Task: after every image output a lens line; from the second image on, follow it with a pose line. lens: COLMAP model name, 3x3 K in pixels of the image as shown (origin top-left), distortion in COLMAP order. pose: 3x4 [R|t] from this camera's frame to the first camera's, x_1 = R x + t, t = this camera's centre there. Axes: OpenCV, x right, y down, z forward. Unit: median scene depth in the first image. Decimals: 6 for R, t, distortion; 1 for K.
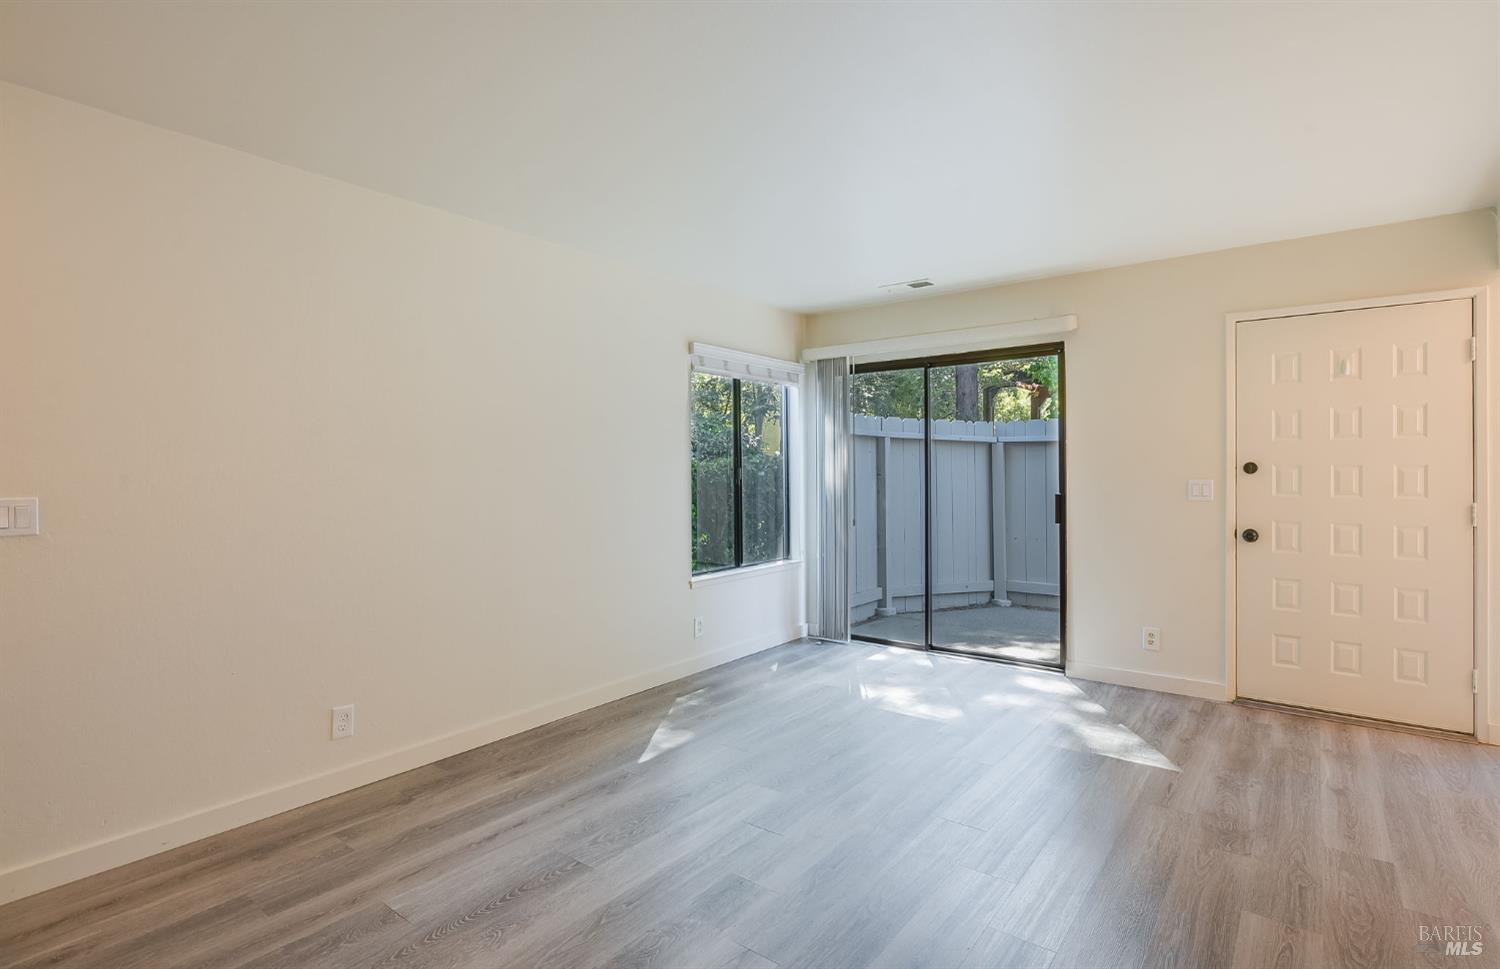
lens RADIAL K [[725.5, 0, 751.2], [0, 725.5, 467.3], [0, 0, 1]] dist [-0.007431, 0.001840]
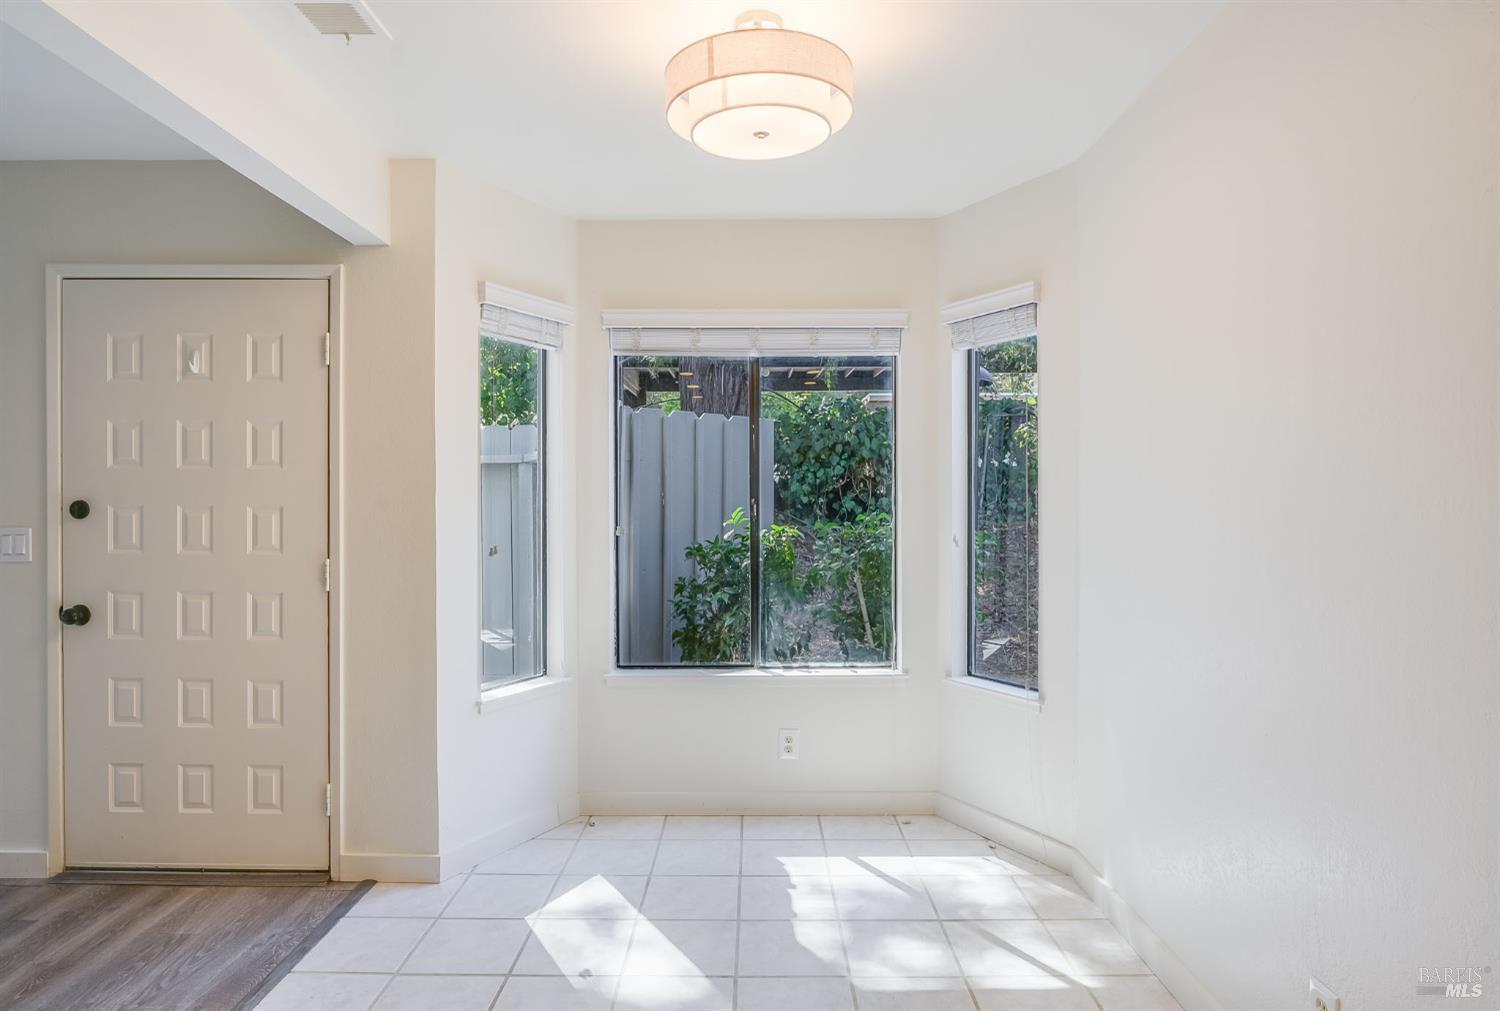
lens RADIAL K [[868.5, 0, 752.0], [0, 868.5, 514.0], [0, 0, 1]] dist [-0.004706, -0.000426]
pose [[0.791599, -0.005297, 0.611017, 0.758152], [-0.007739, 0.999795, 0.018693, -0.015316], [-0.610991, -0.019526, 0.791396, 0.033883]]
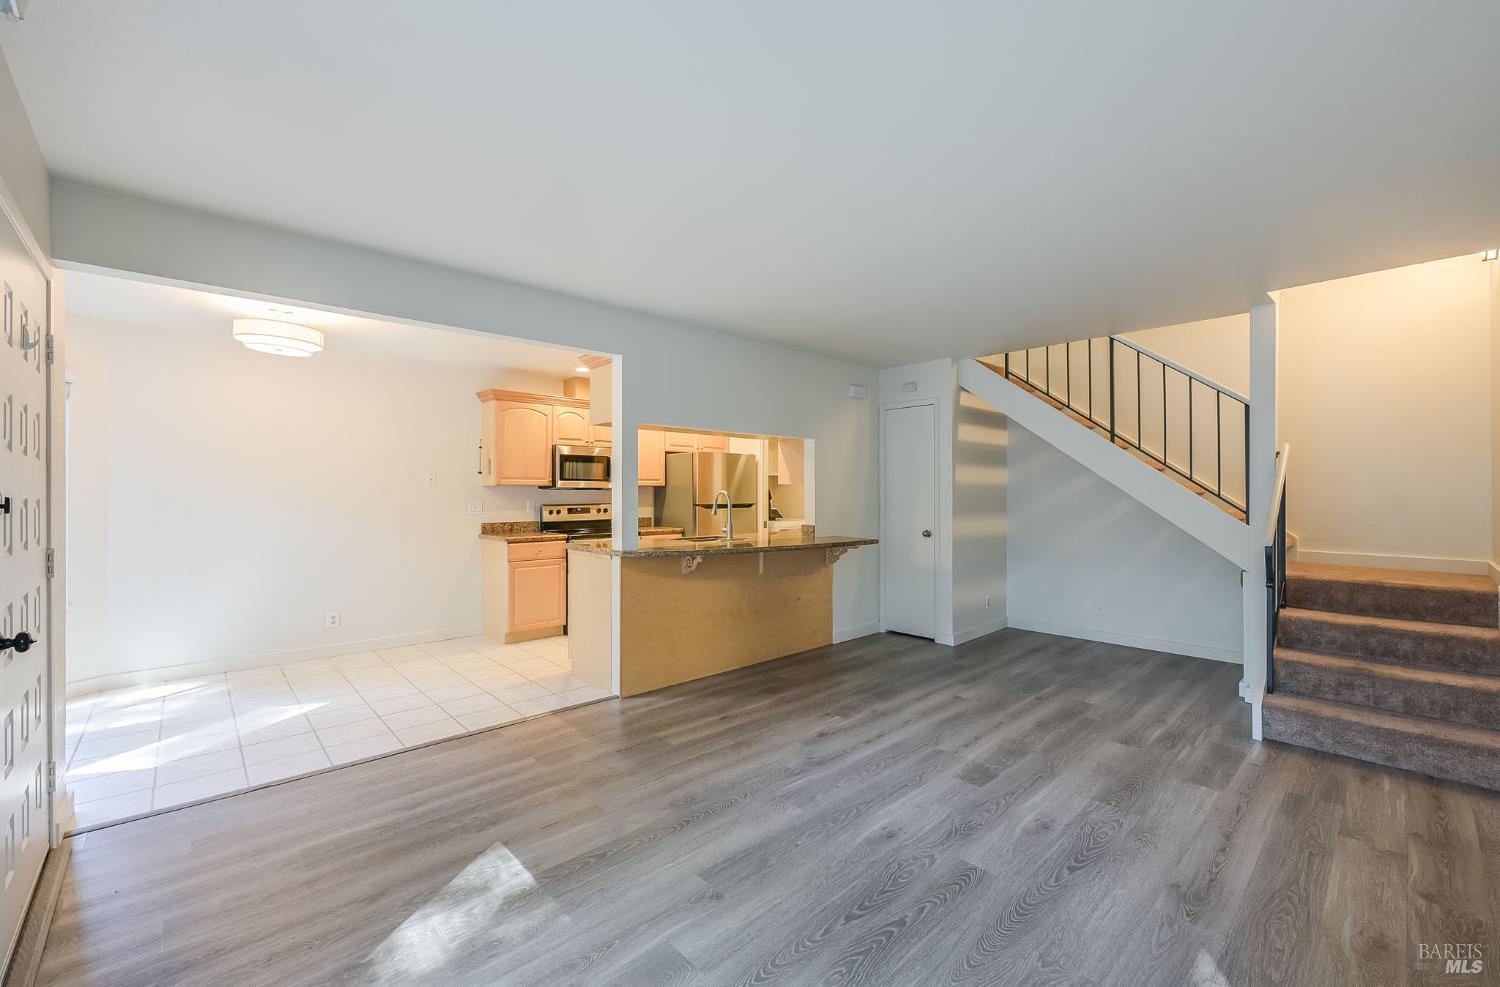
lens RADIAL K [[613.2, 0, 747.9], [0, 613.2, 492.8], [0, 0, 1]] dist [-0.004180, -0.000582]
pose [[-0.986686, 0.006927, 0.162492, 0.142122], [0.005417, 0.999938, -0.009738, -0.000931], [-0.162549, -0.008729, -0.986662, 1.440217]]
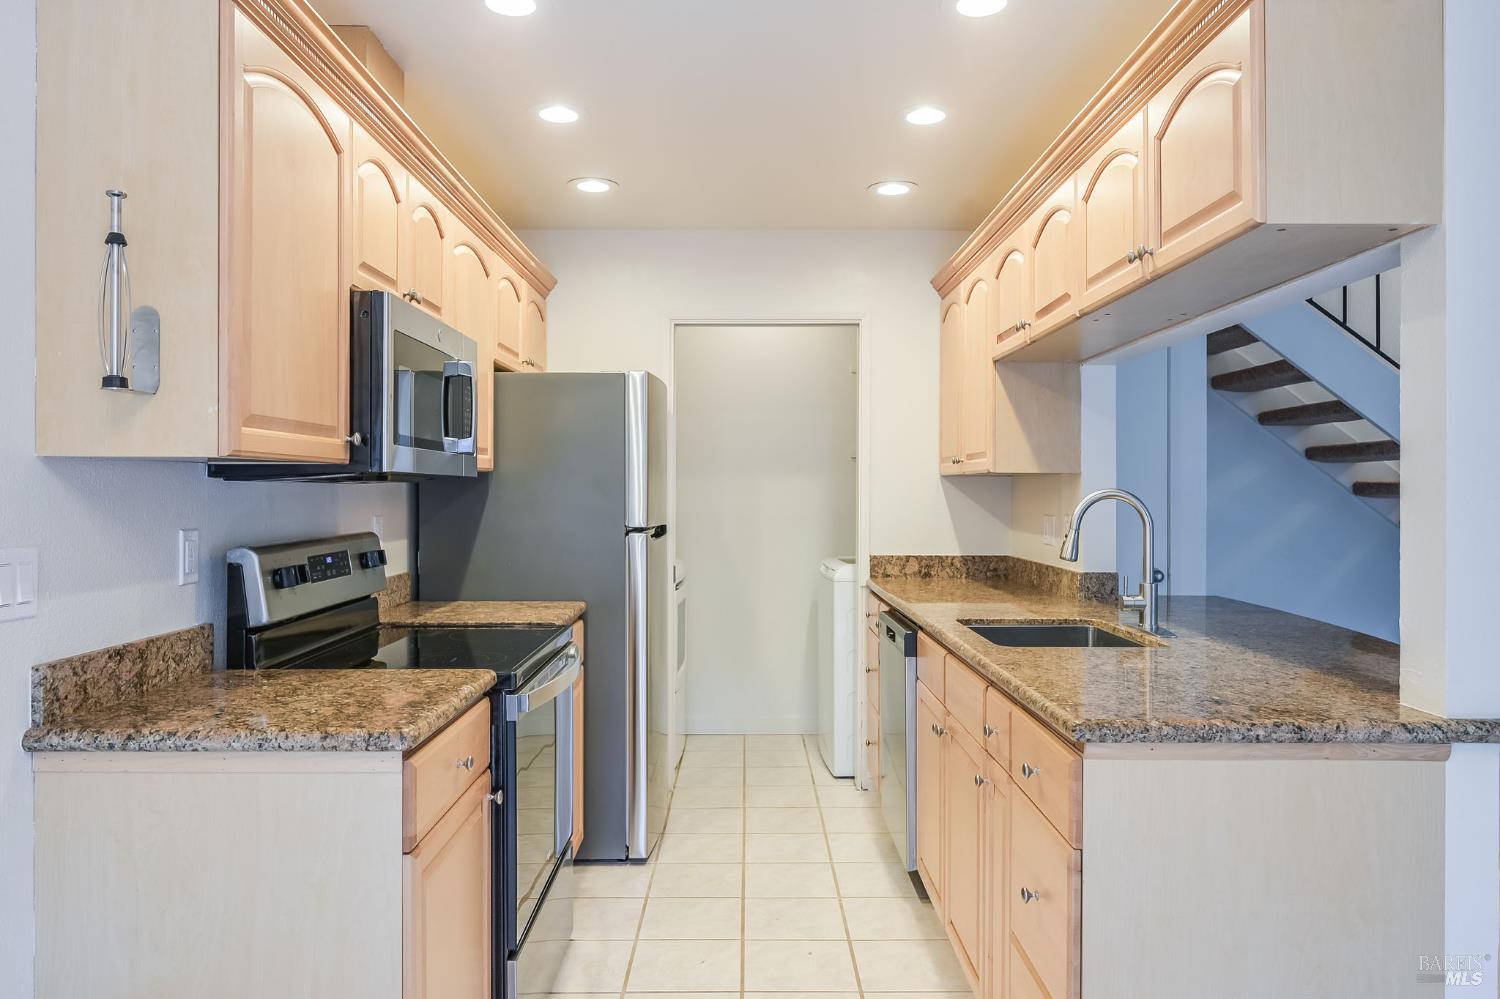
lens RADIAL K [[1023.6, 0, 747.7], [0, 1023.6, 495.5], [0, 0, 1]] dist [-0.001267, -0.002817]
pose [[-0.783873, 0.008880, -0.620858, 1.135440], [0.009003, 0.999955, 0.002936, -0.019579], [0.620856, -0.003288, -0.783918, 0.543813]]
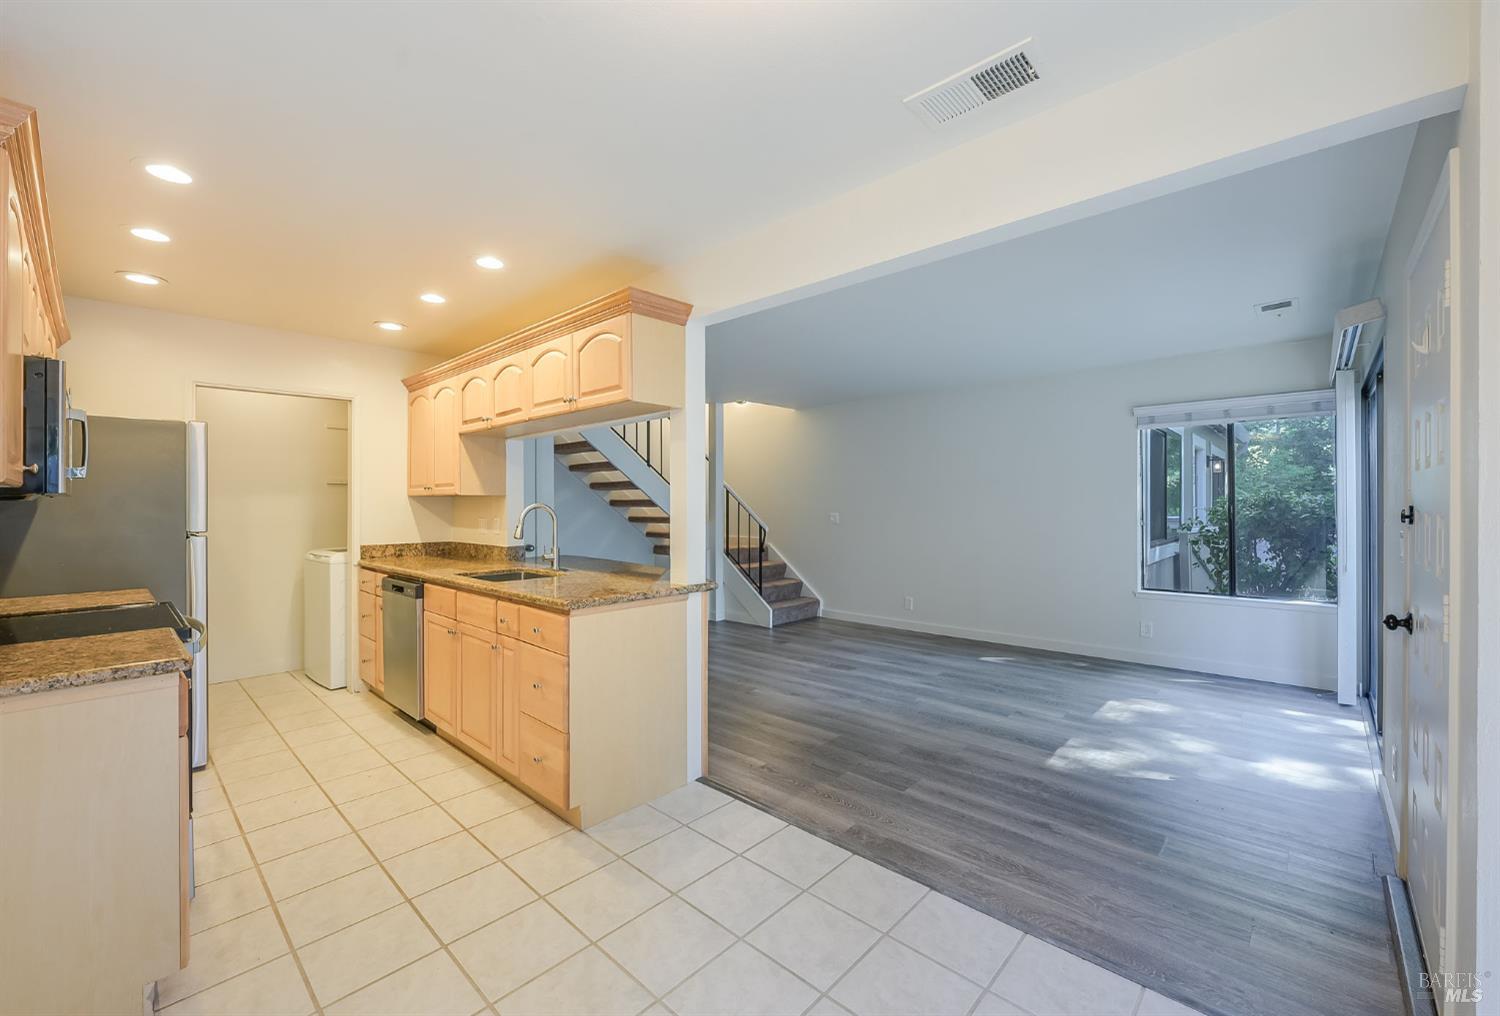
lens RADIAL K [[617.5, 0, 754.0], [0, 617.5, 500.0], [0, 0, 1]] dist [-0.004522, 0.000252]
pose [[-0.086036, 0.001776, -0.996290, 1.383992], [0.012462, 0.999922, 0.000706, -0.021663], [0.996214, -0.012355, -0.086052, 0.529461]]
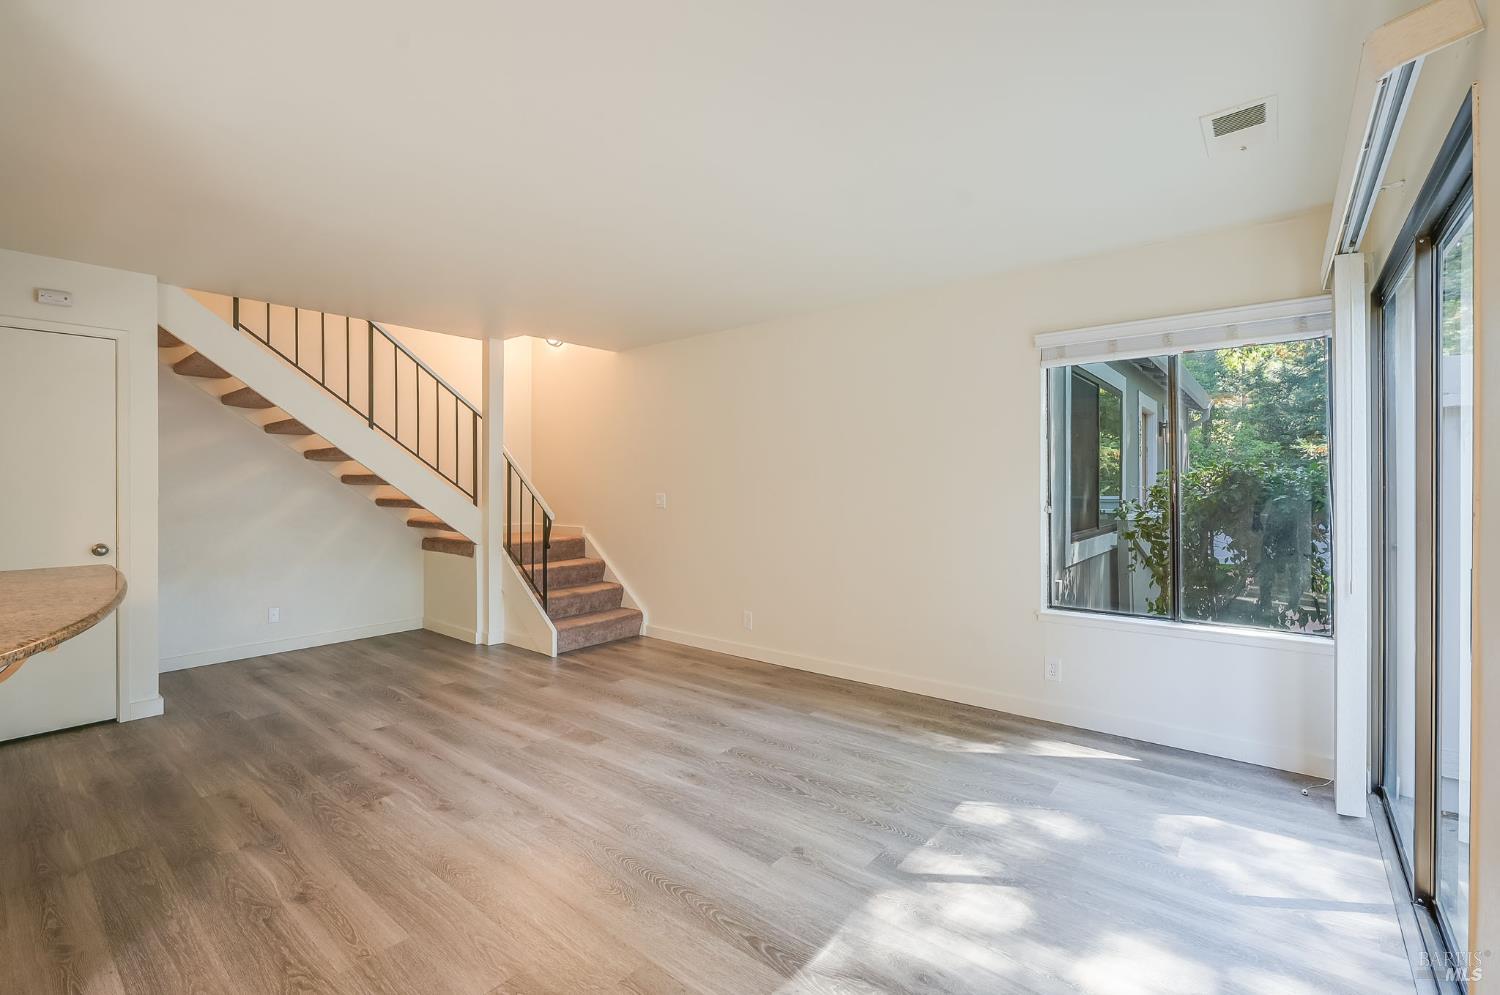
lens RADIAL K [[655.6, 0, 751.4], [0, 655.6, 480.3], [0, 0, 1]] dist [-0.006168, 0.000821]
pose [[-0.026485, 0.004411, -0.999639, 0.907740], [0.011330, 0.999927, 0.004113, -0.009731], [0.999585, -0.011217, -0.026533, 0.870278]]
